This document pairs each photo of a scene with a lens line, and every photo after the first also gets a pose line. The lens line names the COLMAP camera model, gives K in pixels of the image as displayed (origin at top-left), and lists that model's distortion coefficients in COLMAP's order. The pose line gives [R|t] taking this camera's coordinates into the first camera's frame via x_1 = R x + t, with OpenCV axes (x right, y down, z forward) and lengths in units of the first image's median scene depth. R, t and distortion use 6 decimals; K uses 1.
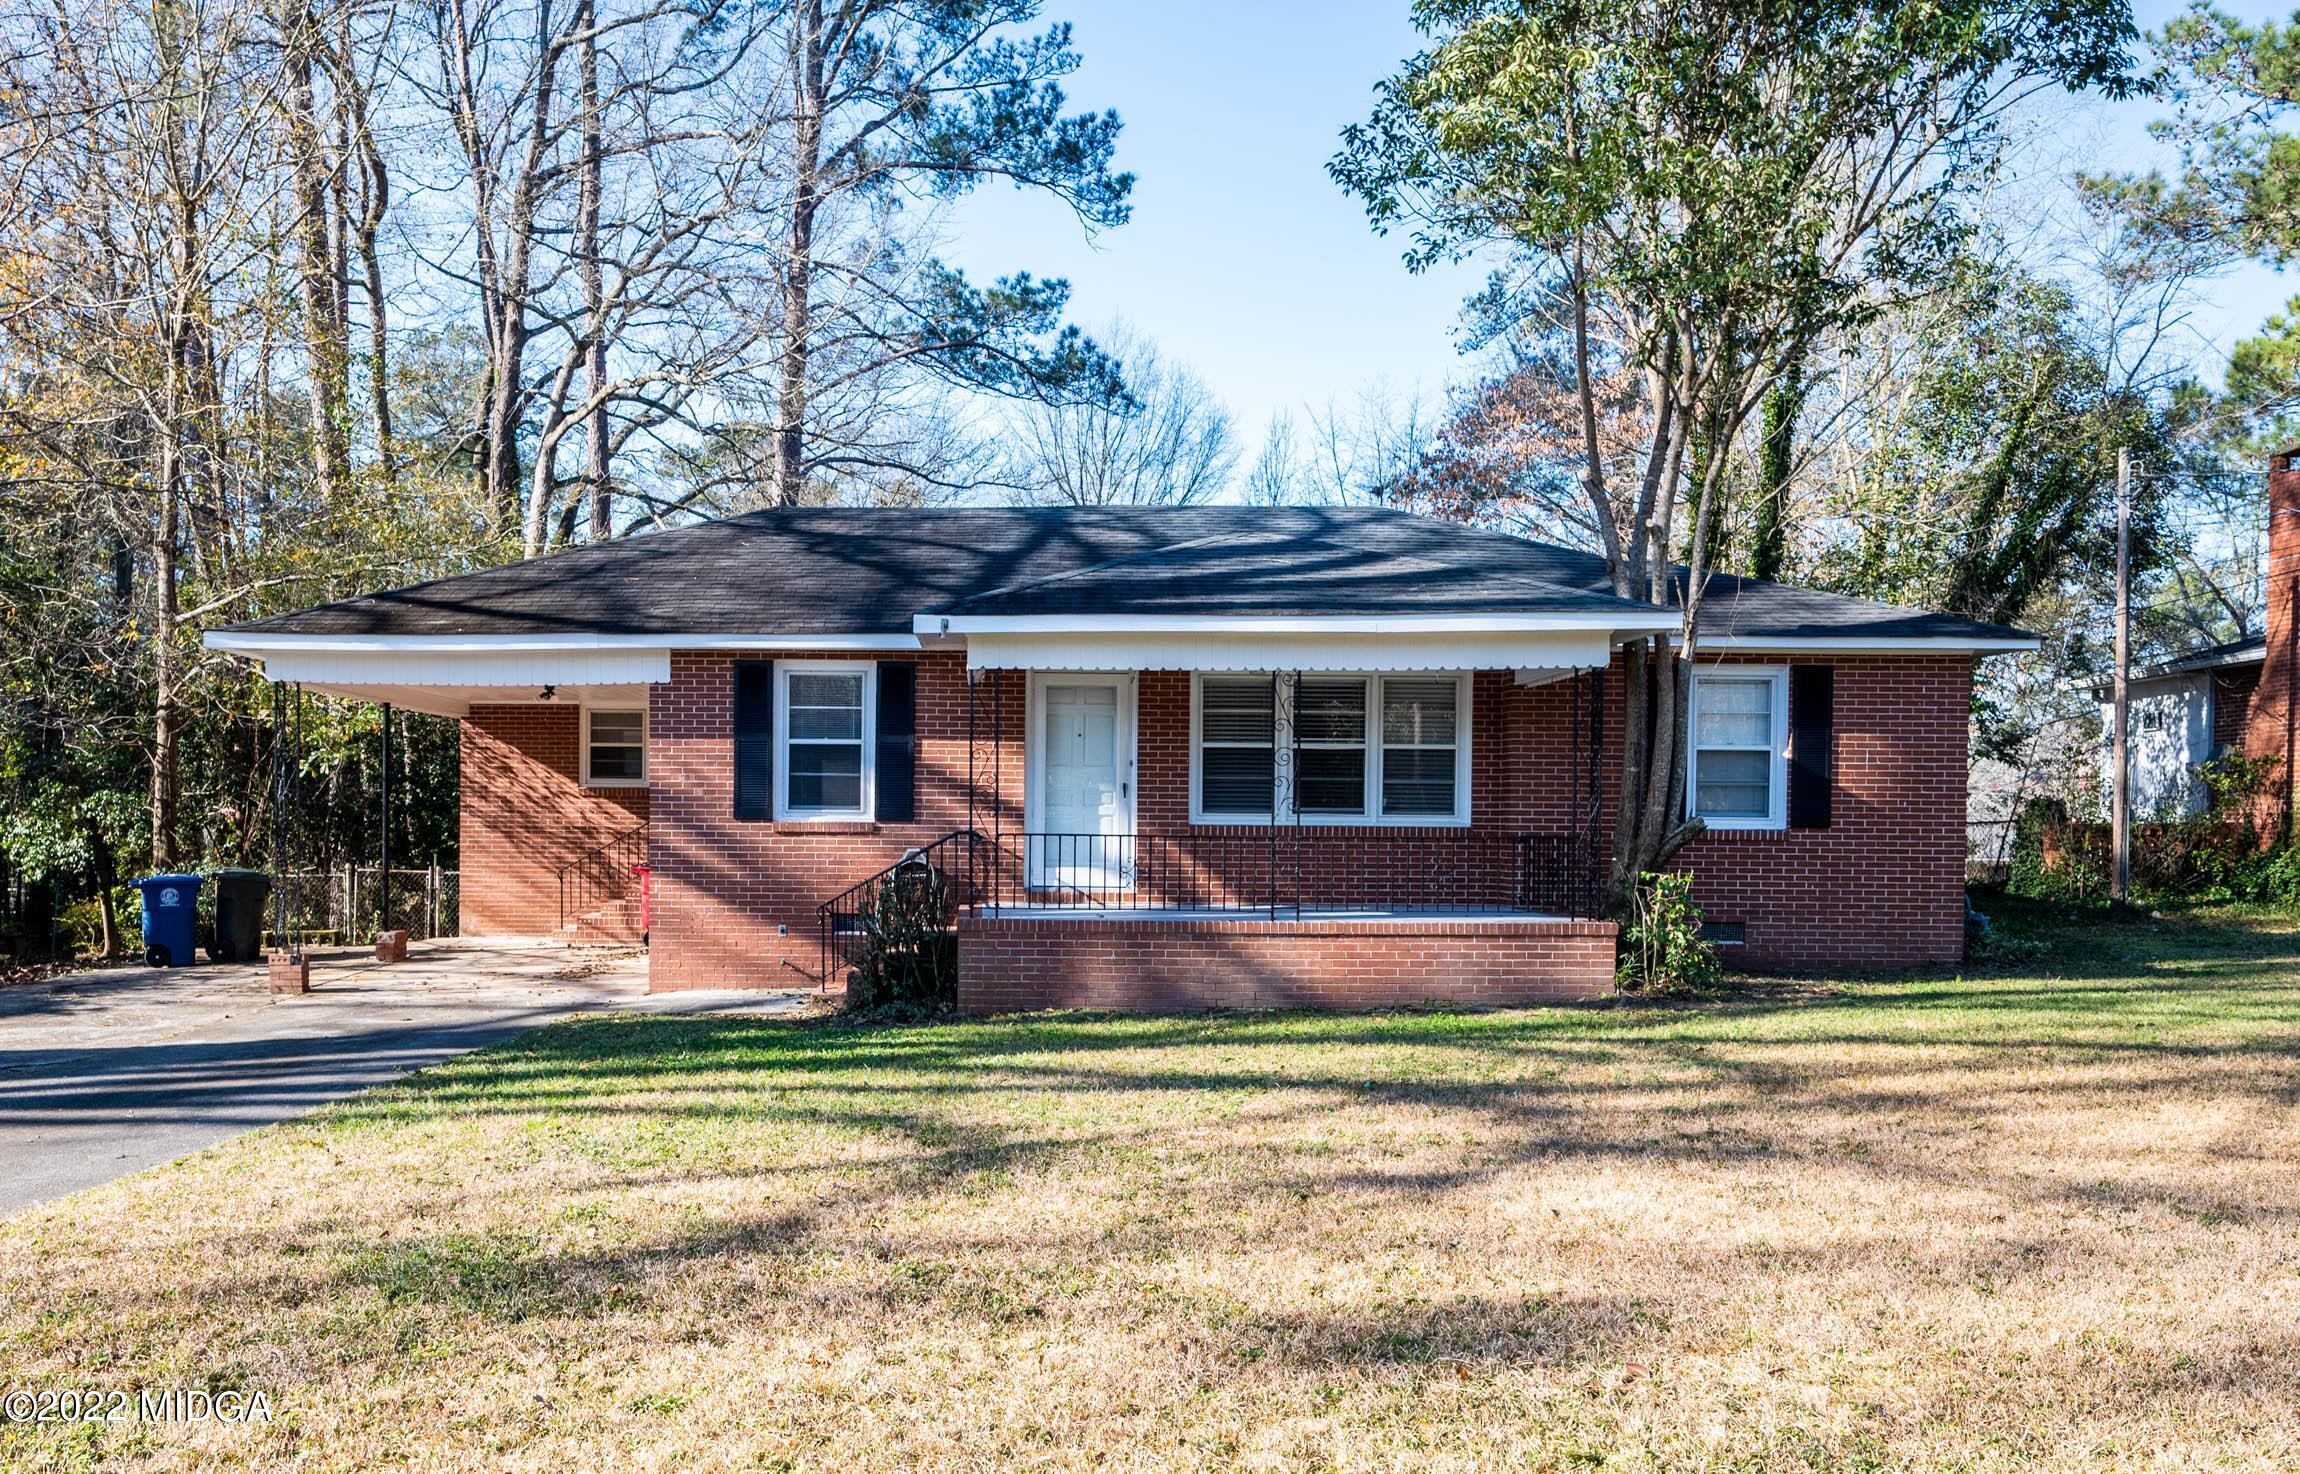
lens RADIAL K [[1759.0, 0, 1030.6], [0, 1759.0, 853.0], [0, 0, 1]] dist [0.009946, 0.001925]
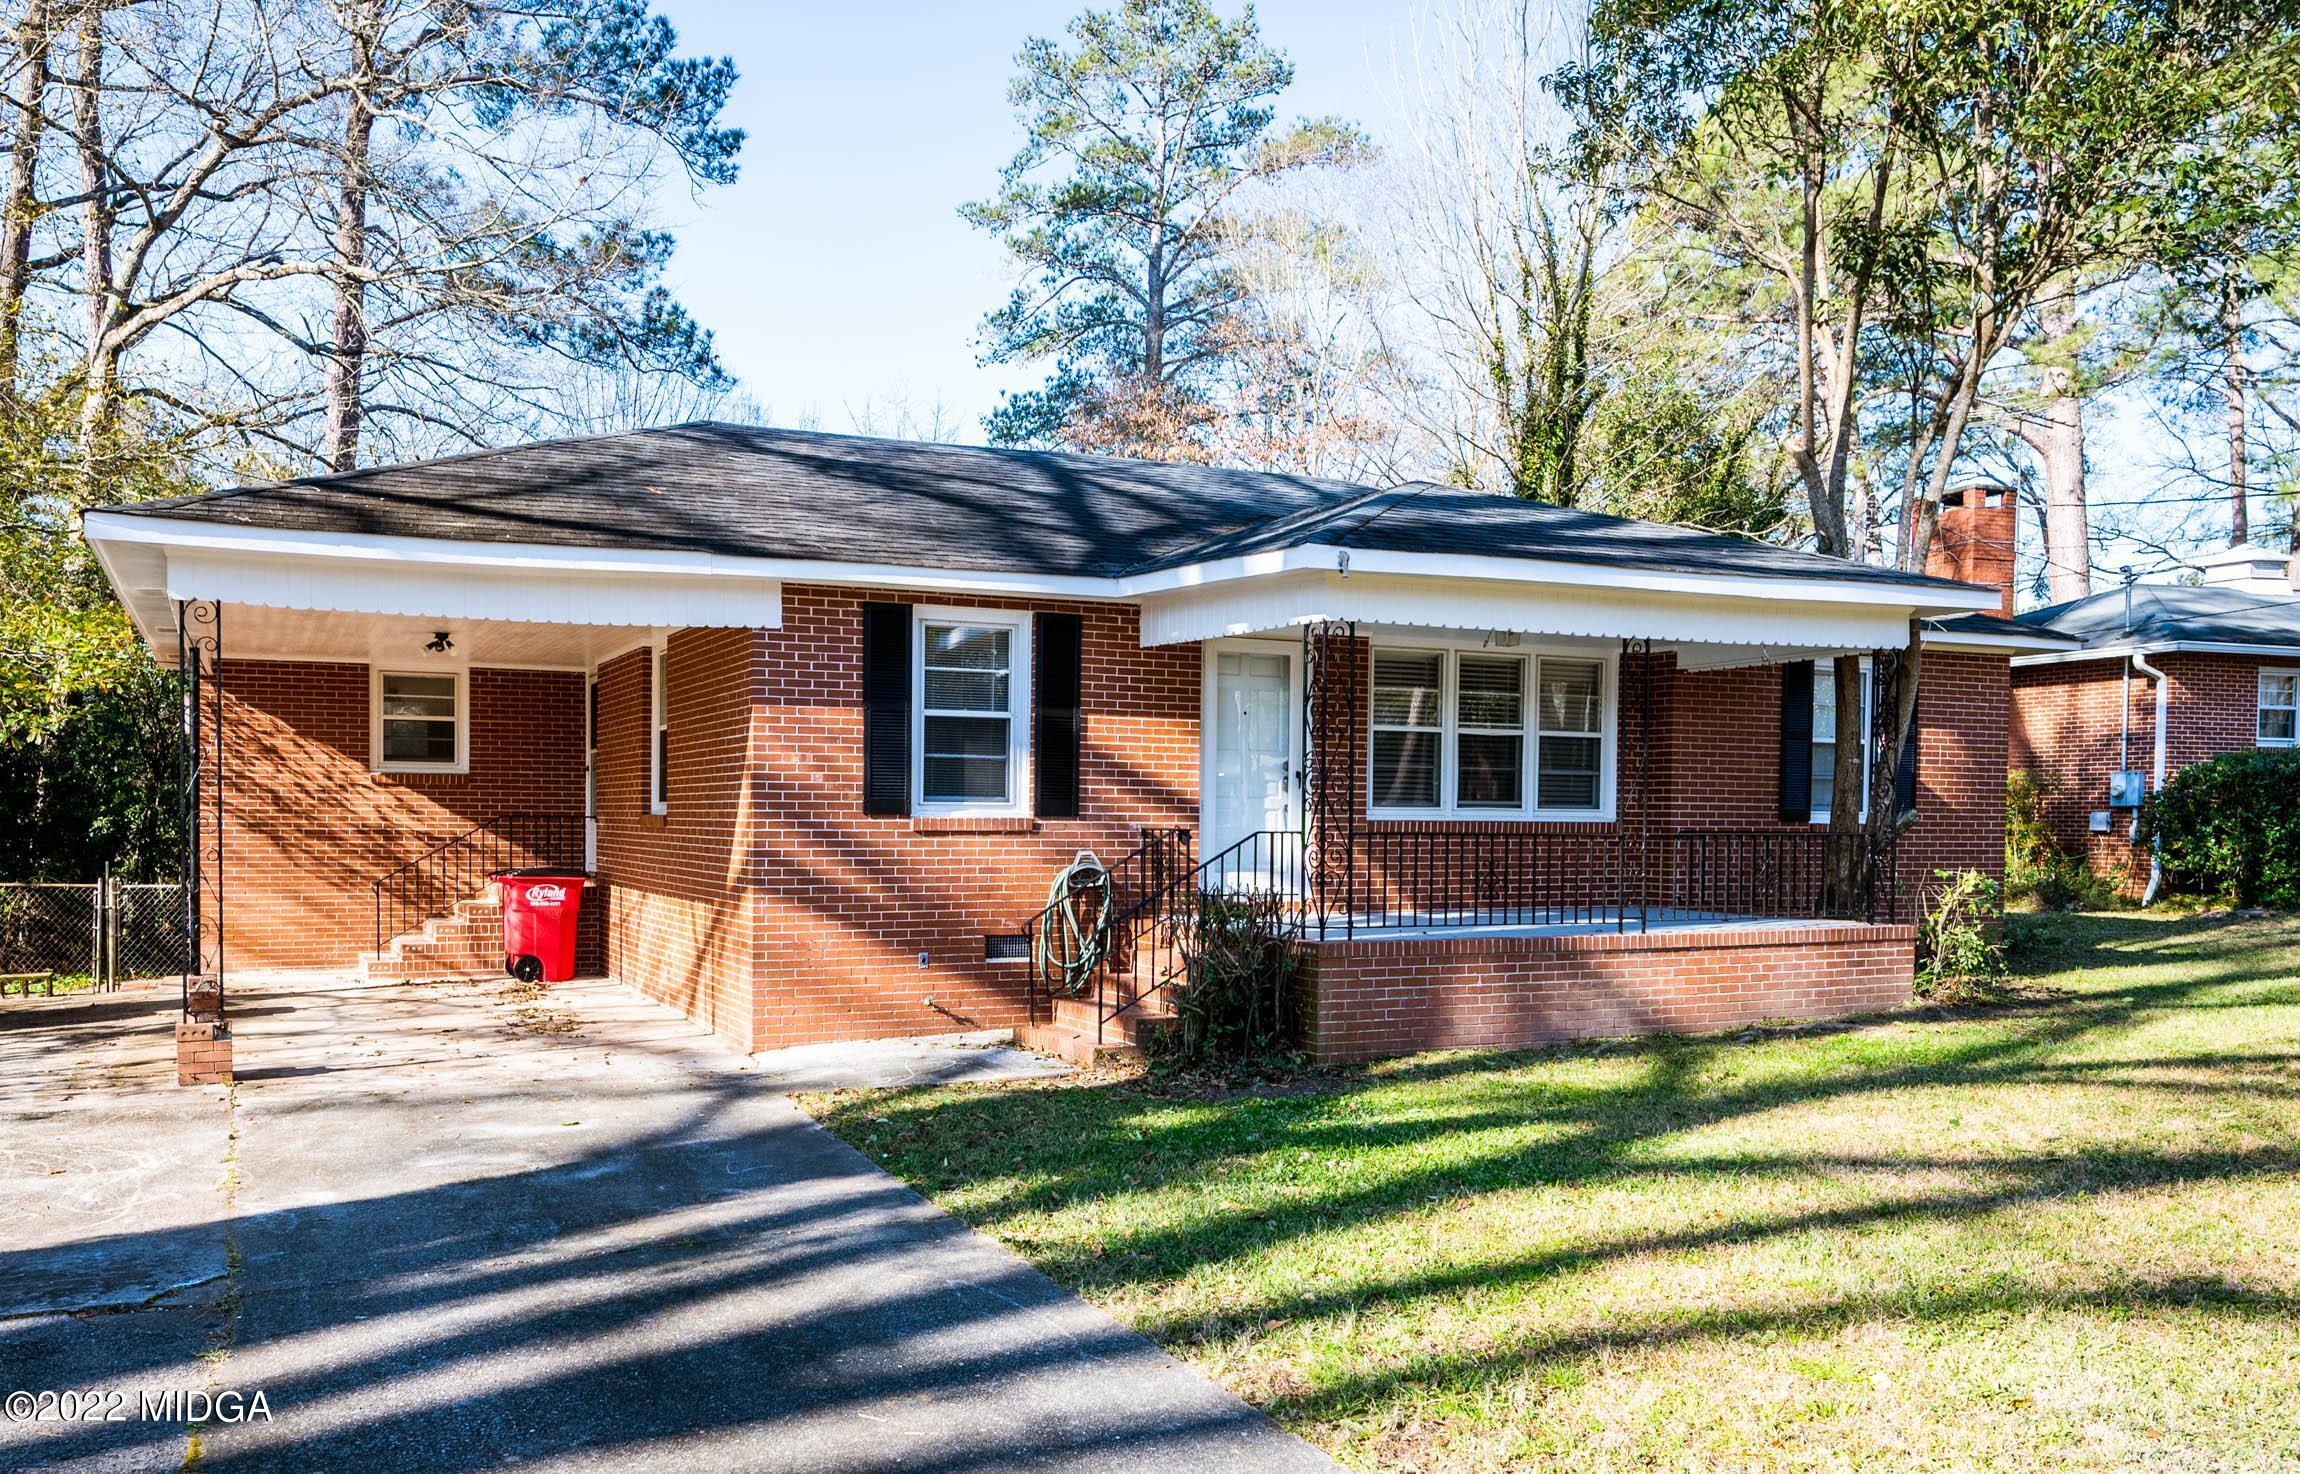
lens RADIAL K [[1641.6, 0, 980.5], [0, 1641.6, 864.5], [0, 0, 1]] dist [-0.002597, 0.001207]
pose [[0.926473, -0.012282, 0.376160, -0.382609], [0.008668, 0.999899, 0.011297, -0.005269], [-0.376261, -0.007206, 0.926486, 0.329276]]
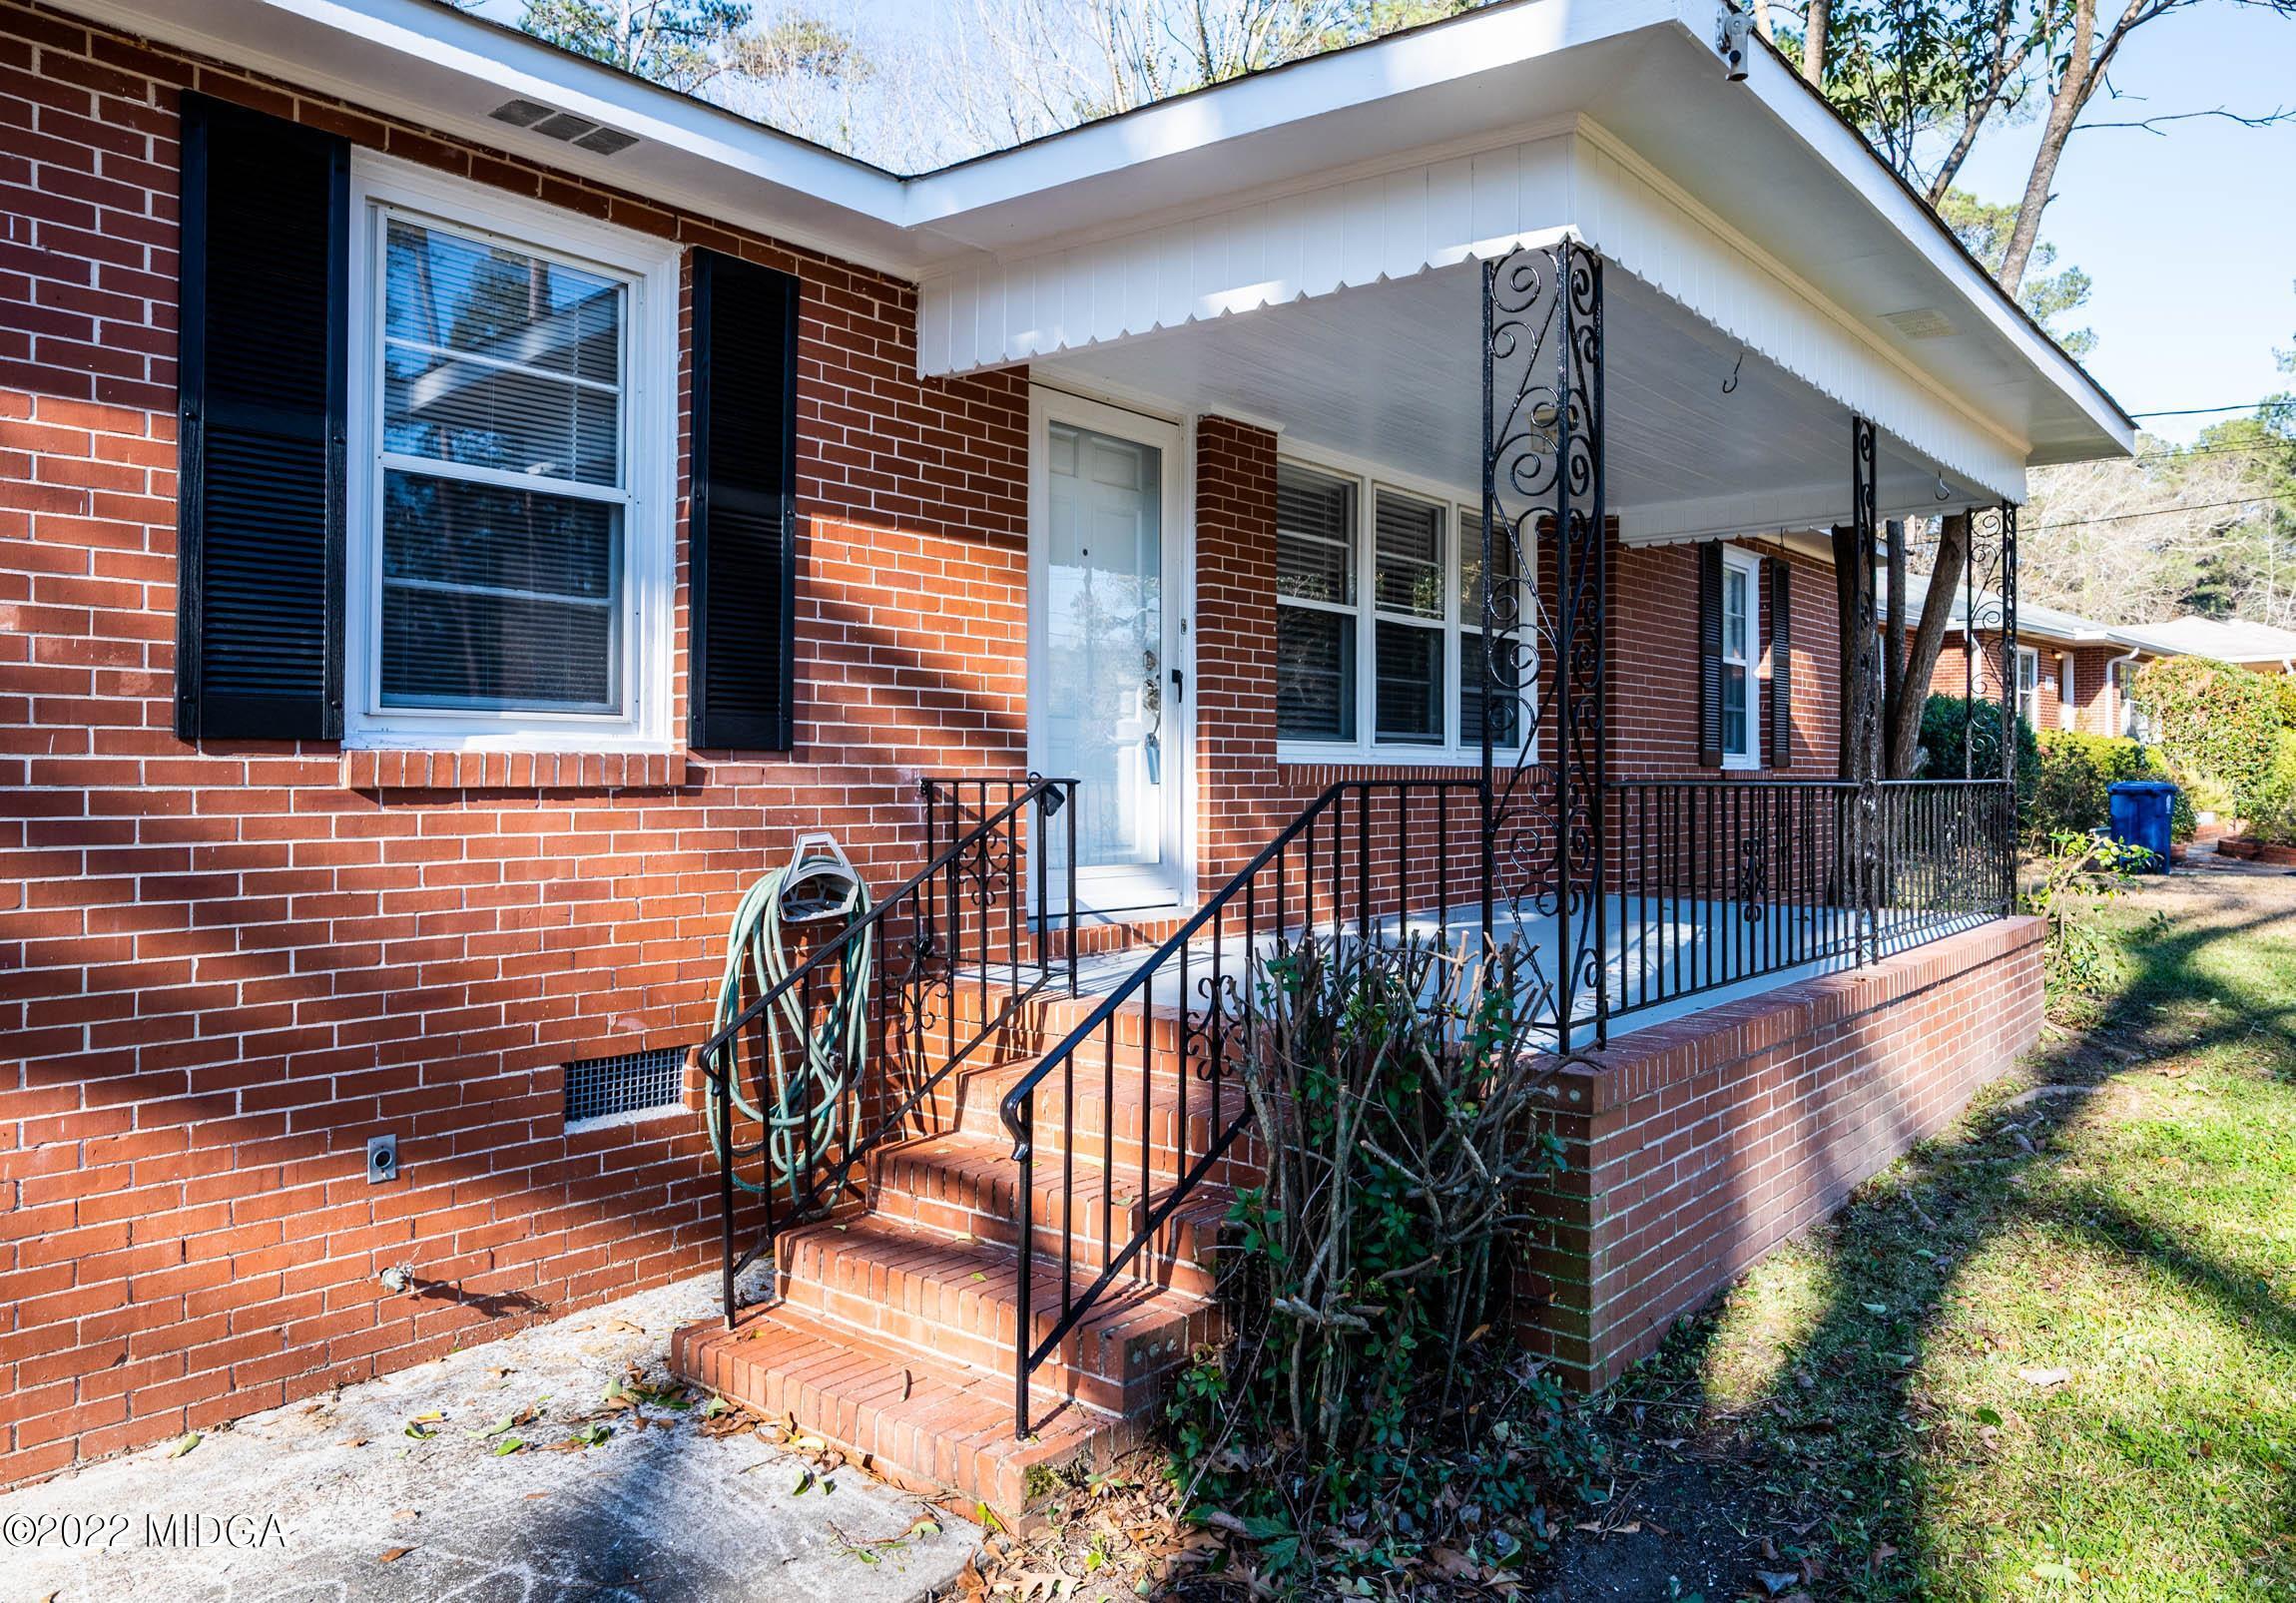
lens RADIAL K [[1542.8, 0, 1200.4], [0, 1542.8, 755.0], [0, 0, 1]] dist [0.000048, -0.001534]
pose [[0.639254, 0.004804, 0.768980, -0.240261], [0.021337, 0.999485, -0.023982, -0.008794], [-0.768699, 0.031739, 0.638822, 0.747506]]
